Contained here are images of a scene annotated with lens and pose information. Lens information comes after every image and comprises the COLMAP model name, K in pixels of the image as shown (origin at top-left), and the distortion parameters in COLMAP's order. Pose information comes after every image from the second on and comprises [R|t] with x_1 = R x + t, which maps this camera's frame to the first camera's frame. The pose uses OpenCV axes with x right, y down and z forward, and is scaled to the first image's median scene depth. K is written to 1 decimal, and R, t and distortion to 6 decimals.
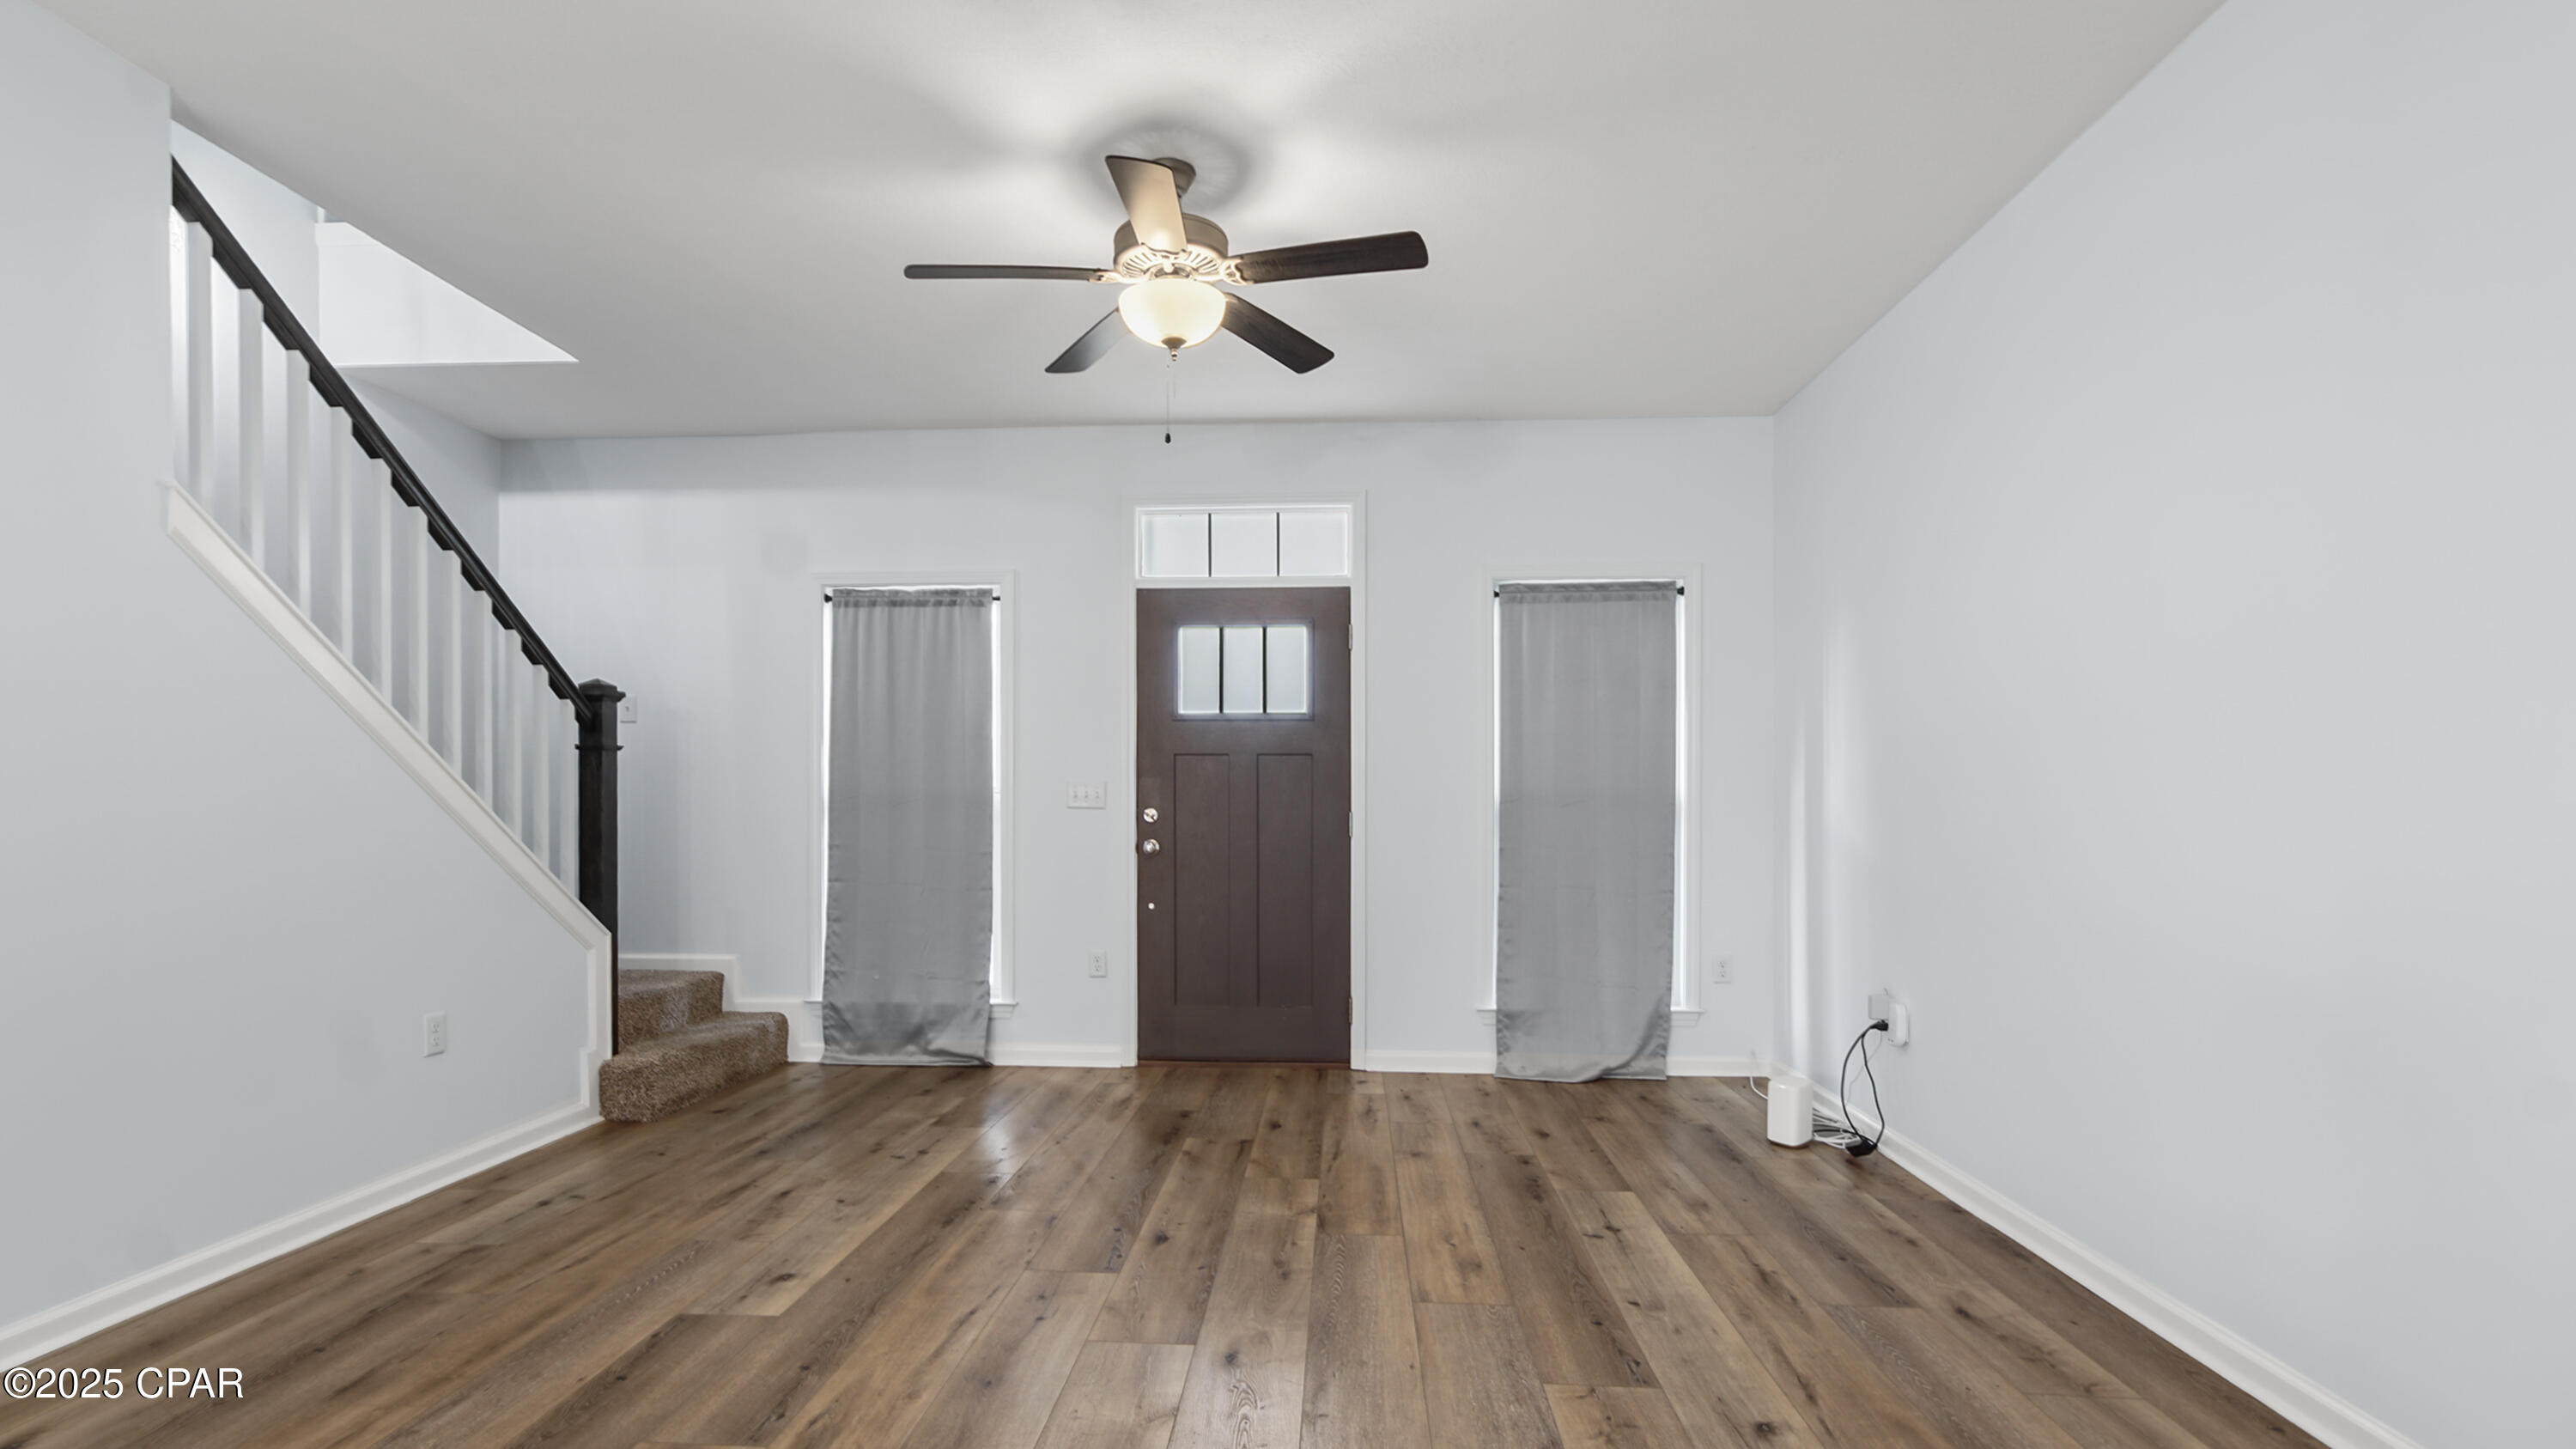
lens RADIAL K [[1230.6, 0, 1279.9], [0, 1230.6, 747.0], [0, 0, 1]] dist [0.001456, 0.000796]
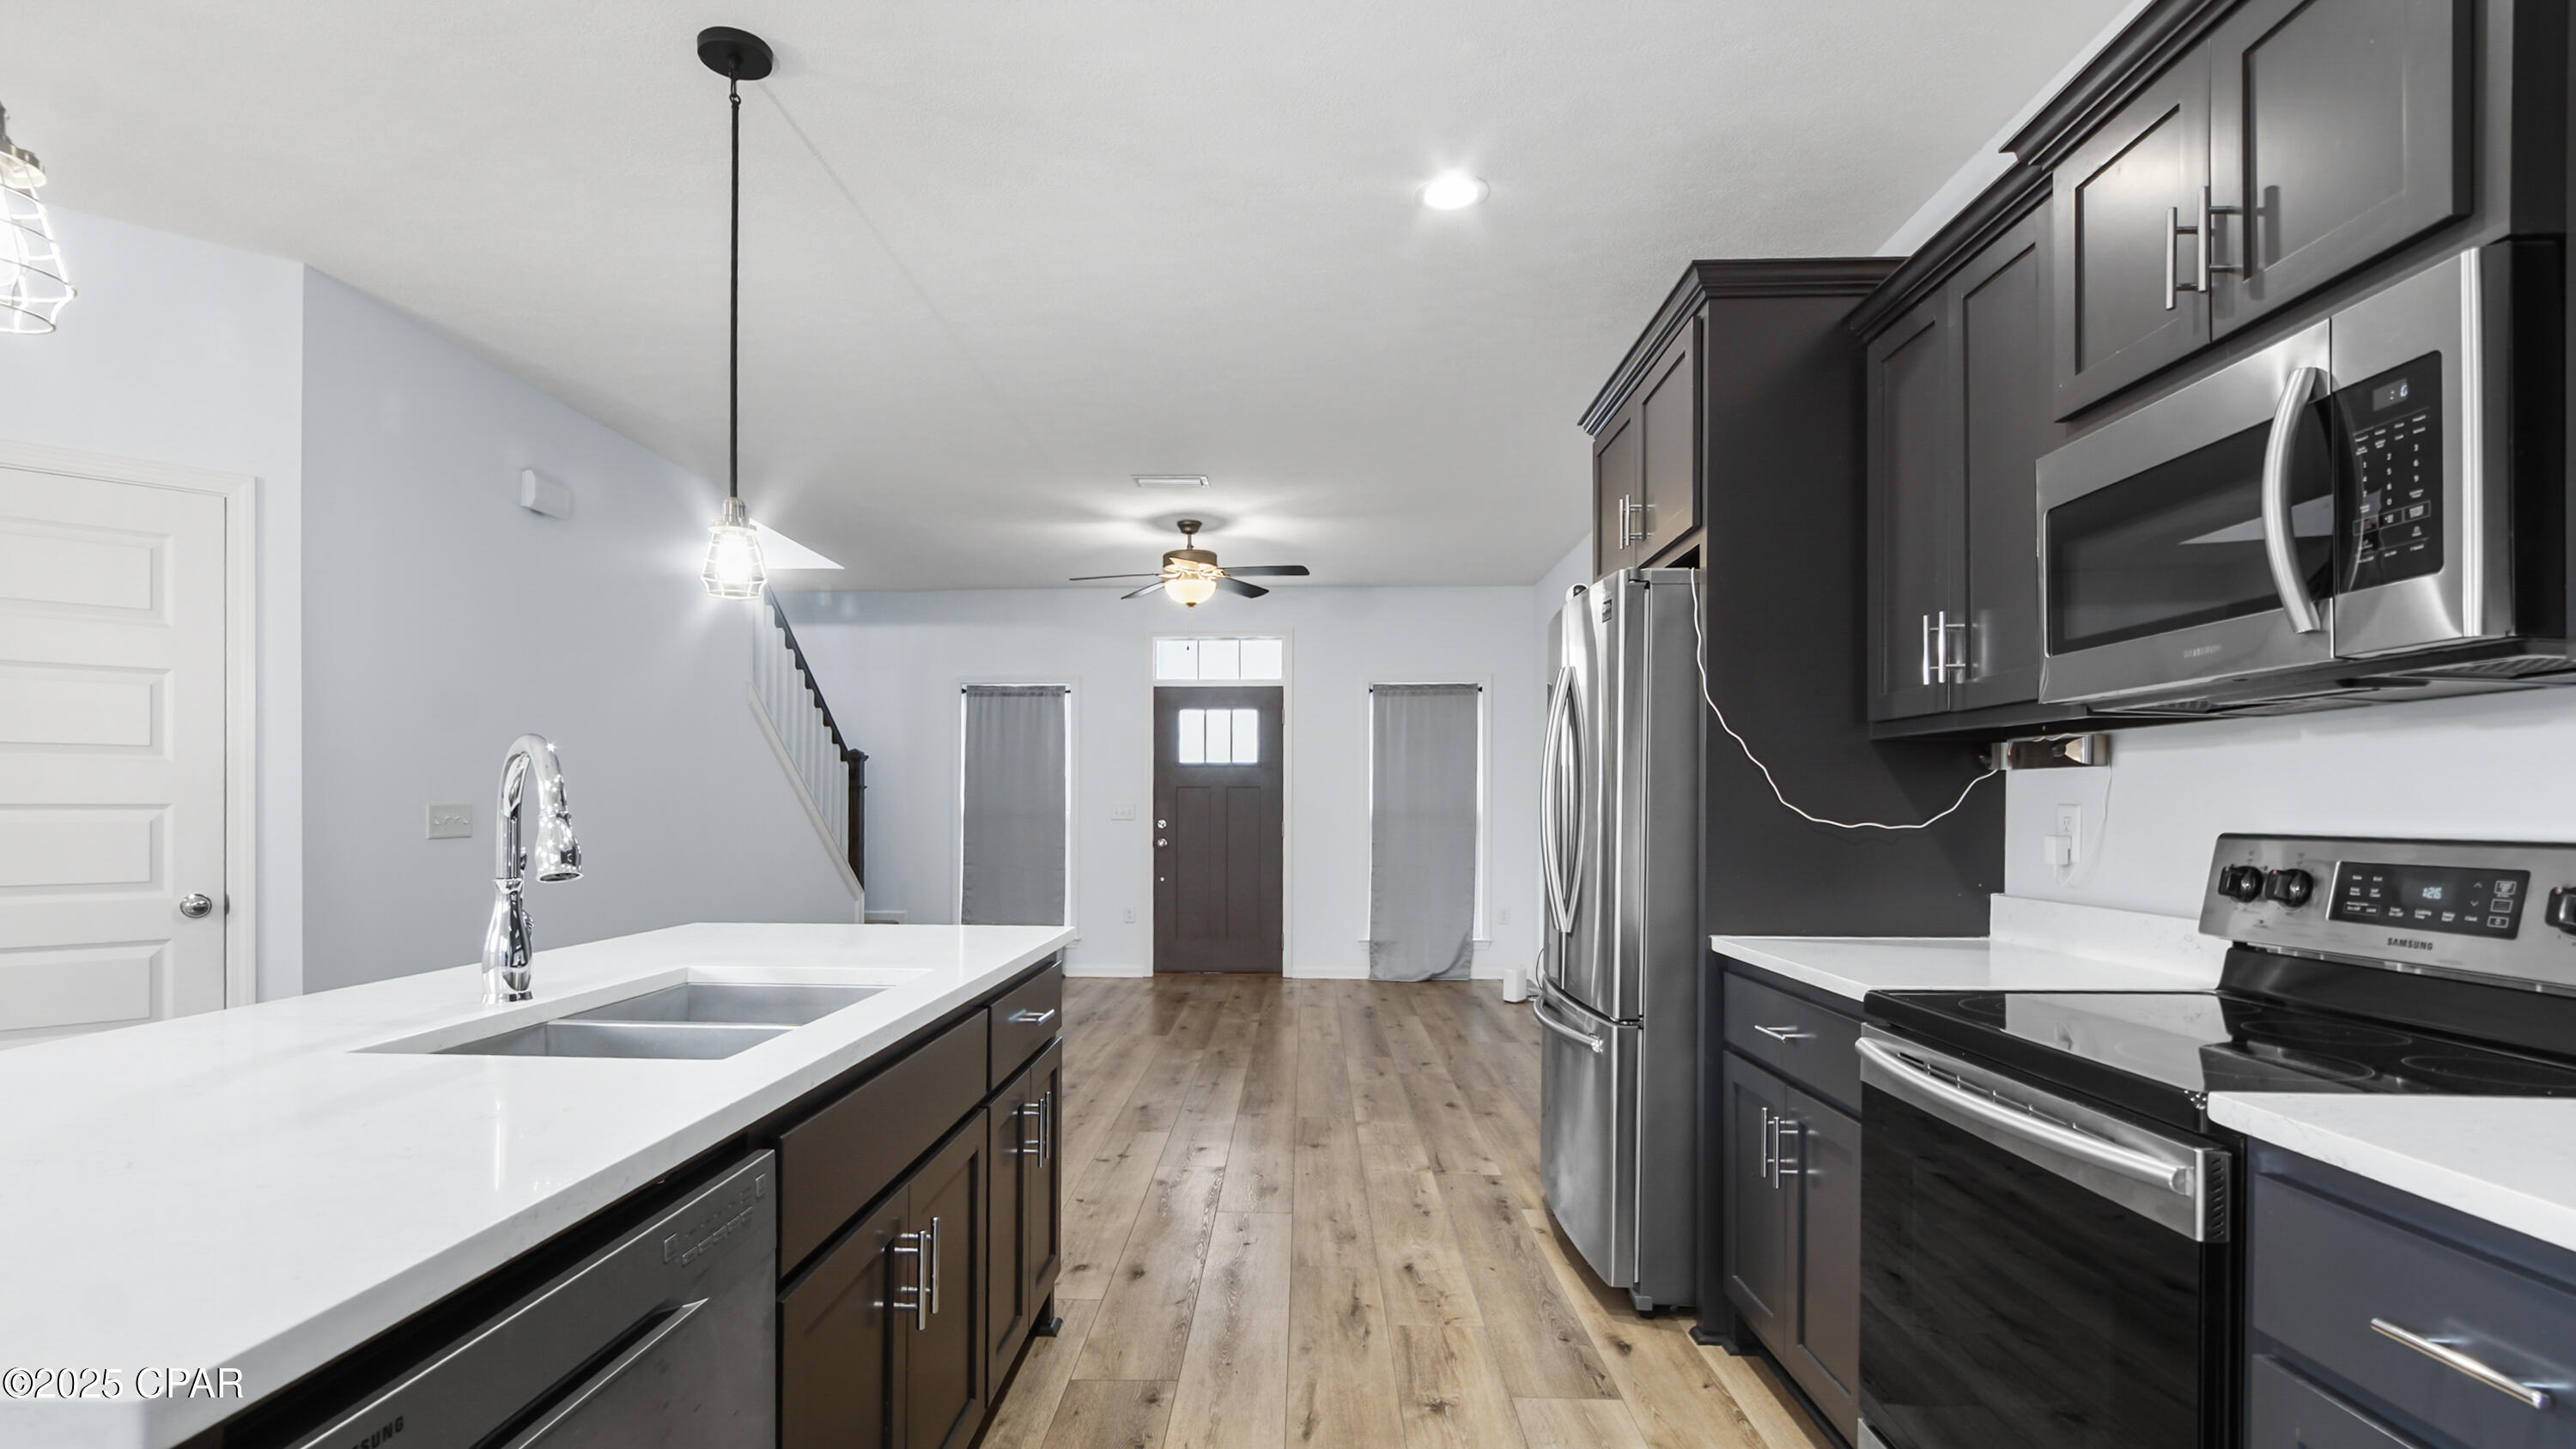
lens RADIAL K [[1230.2, 0, 1279.9], [0, 1230.2, 746.9], [0, 0, 1]] dist [0.001456, 0.000796]
pose [[0.999449, 0.001568, 0.033160, -0.001790], [-0.001619, 0.999998, 0.001505, -0.050287], [-0.033157, -0.001558, 0.999449, -0.653395]]
